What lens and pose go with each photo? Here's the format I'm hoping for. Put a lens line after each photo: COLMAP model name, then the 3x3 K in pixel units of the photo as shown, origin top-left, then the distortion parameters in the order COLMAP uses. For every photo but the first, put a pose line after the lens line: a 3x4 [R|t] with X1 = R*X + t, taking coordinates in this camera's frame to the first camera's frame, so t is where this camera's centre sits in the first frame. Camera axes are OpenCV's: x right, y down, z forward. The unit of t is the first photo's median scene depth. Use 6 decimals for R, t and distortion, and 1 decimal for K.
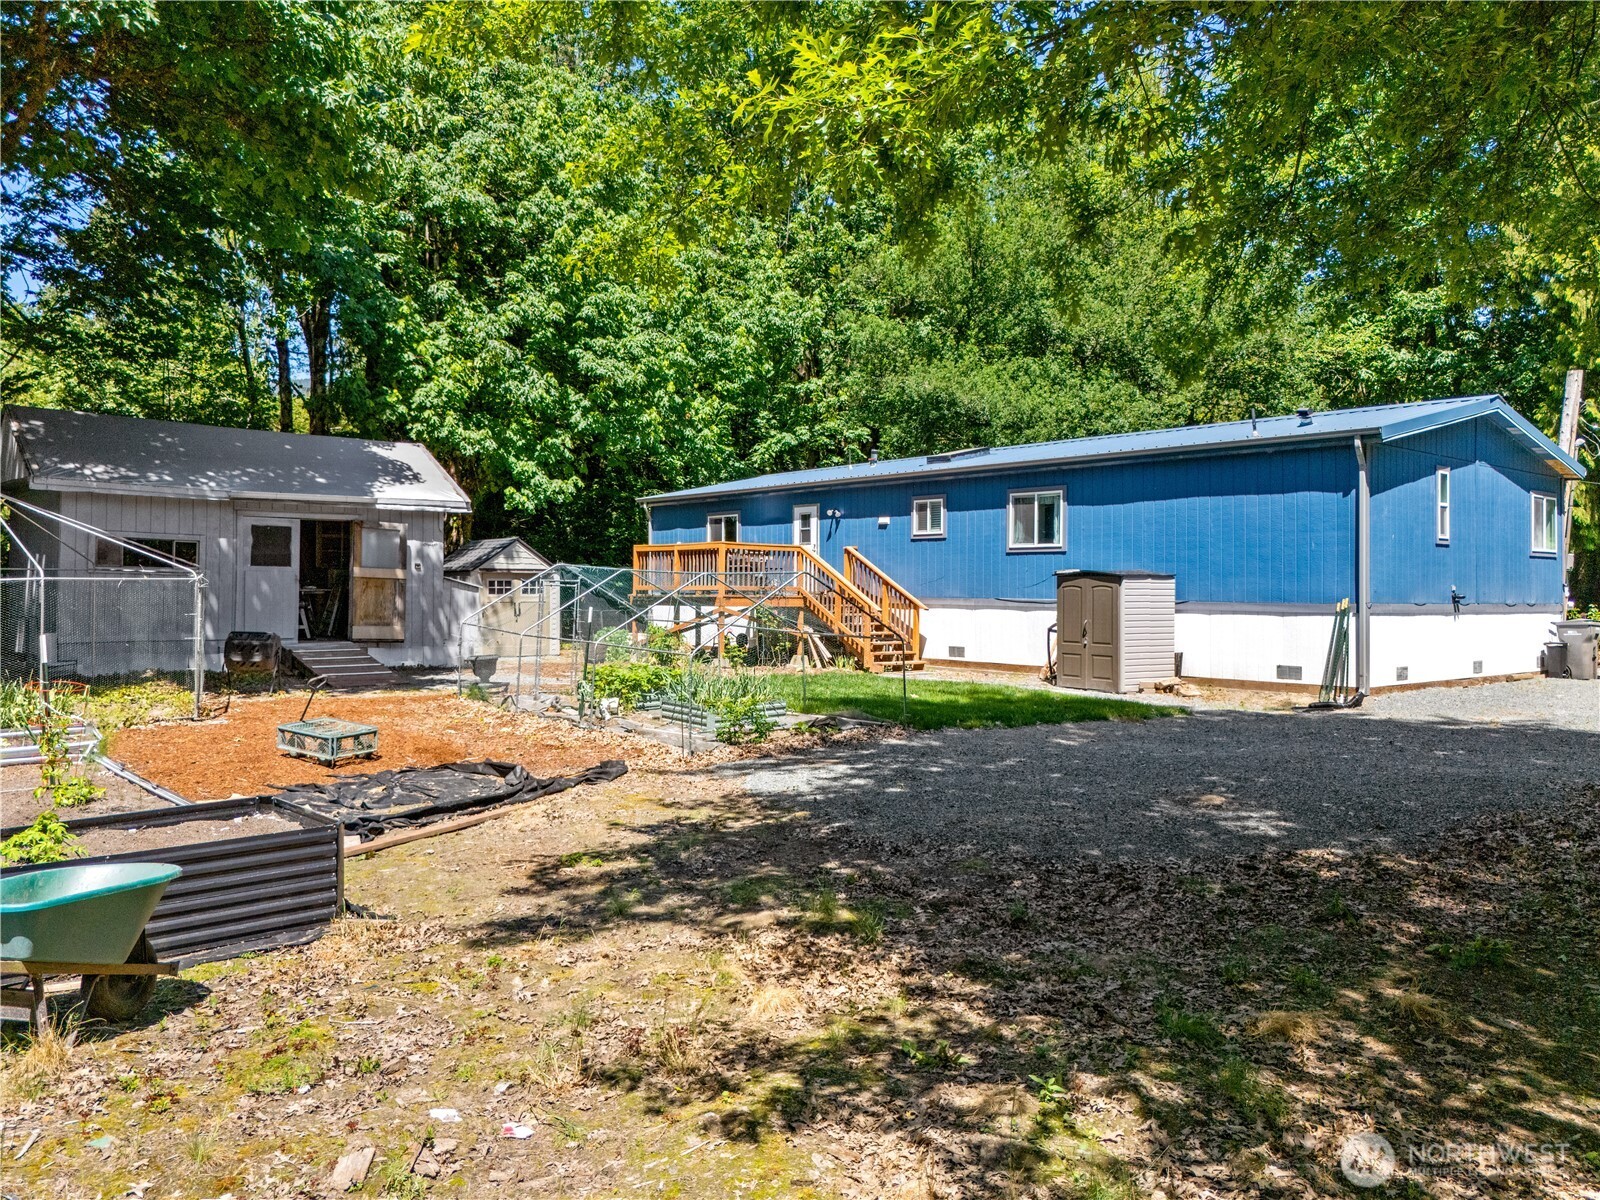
lens RADIAL K [[1231.2, 0, 800.0], [0, 1231.2, 600.0], [0, 0, 1]] dist [0.000521, -0.001131]
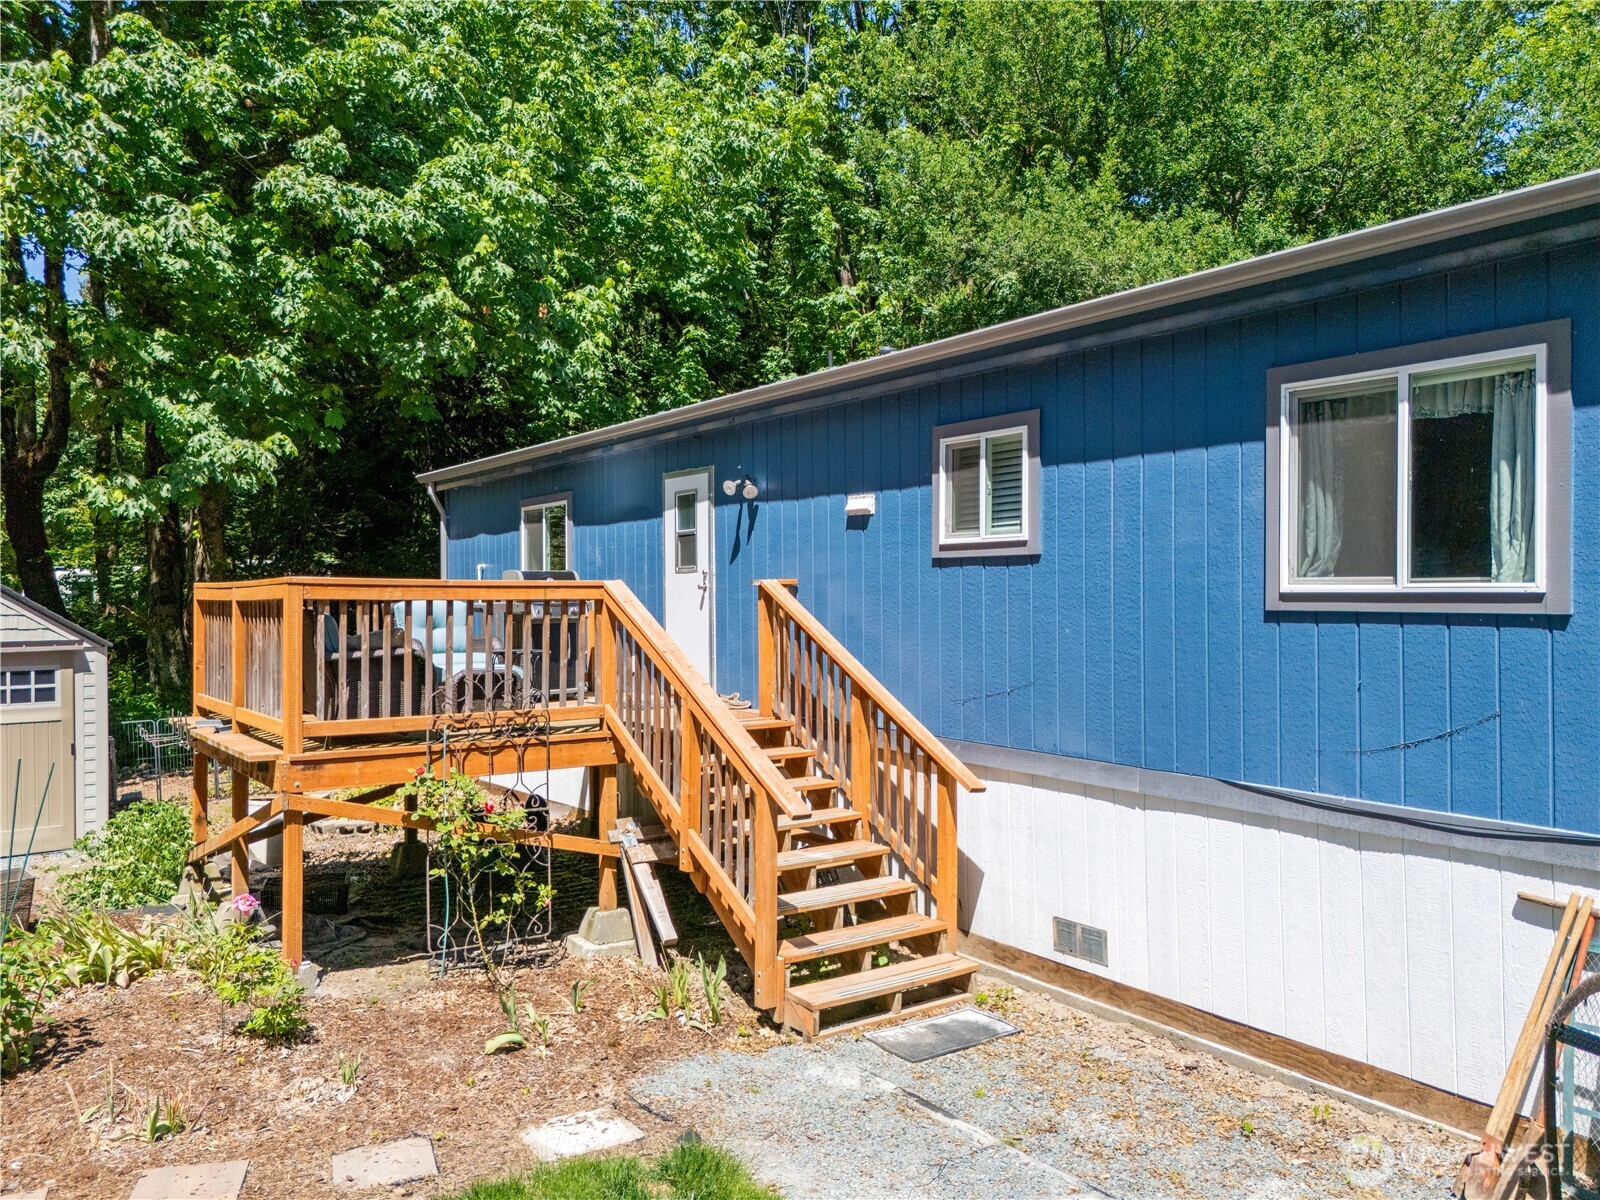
lens RADIAL K [[1231.2, 0, 800.0], [0, 1231.2, 600.0], [0, 0, 1]] dist [0.000521, -0.001131]
pose [[0.994688, -0.010361, -0.102412, 0.088940], [0.010189, 0.999946, -0.002205, -0.038374], [0.102429, 0.001149, 0.994740, 0.678812]]
